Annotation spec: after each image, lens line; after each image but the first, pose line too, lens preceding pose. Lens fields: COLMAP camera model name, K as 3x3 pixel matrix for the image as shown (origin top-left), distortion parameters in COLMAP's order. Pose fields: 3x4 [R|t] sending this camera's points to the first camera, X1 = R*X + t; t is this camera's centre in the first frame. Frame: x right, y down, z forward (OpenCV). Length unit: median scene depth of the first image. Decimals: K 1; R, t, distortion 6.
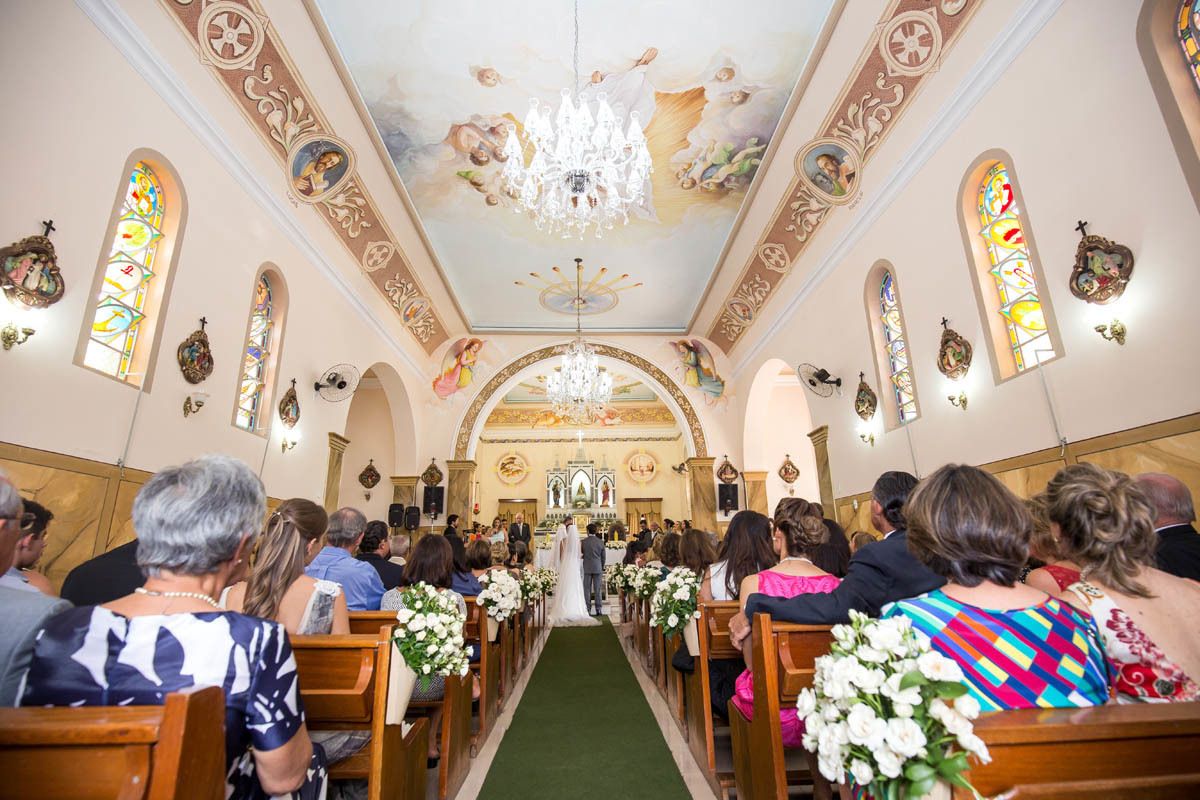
lens RADIAL K [[536.4, 0, 593.7], [0, 536.4, 418.9], [0, 0, 1]] dist [-0.035283, -0.000073]
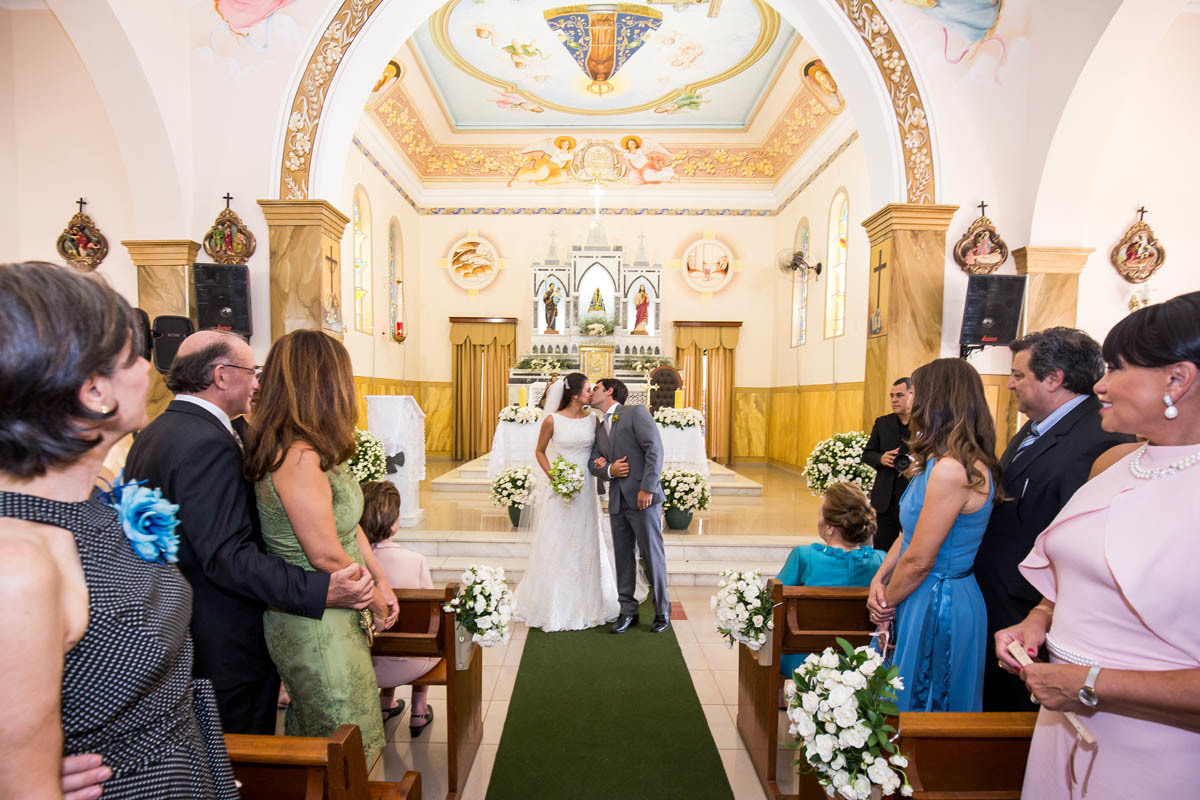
lens RADIAL K [[536.4, 0, 593.7], [0, 536.4, 418.9], [0, 0, 1]] dist [-0.035283, -0.000073]
pose [[0.999574, 0.026972, -0.011172, -0.017419], [-0.022376, 0.953601, 0.300241, 0.083362], [0.018751, -0.299863, 0.953798, 0.452502]]
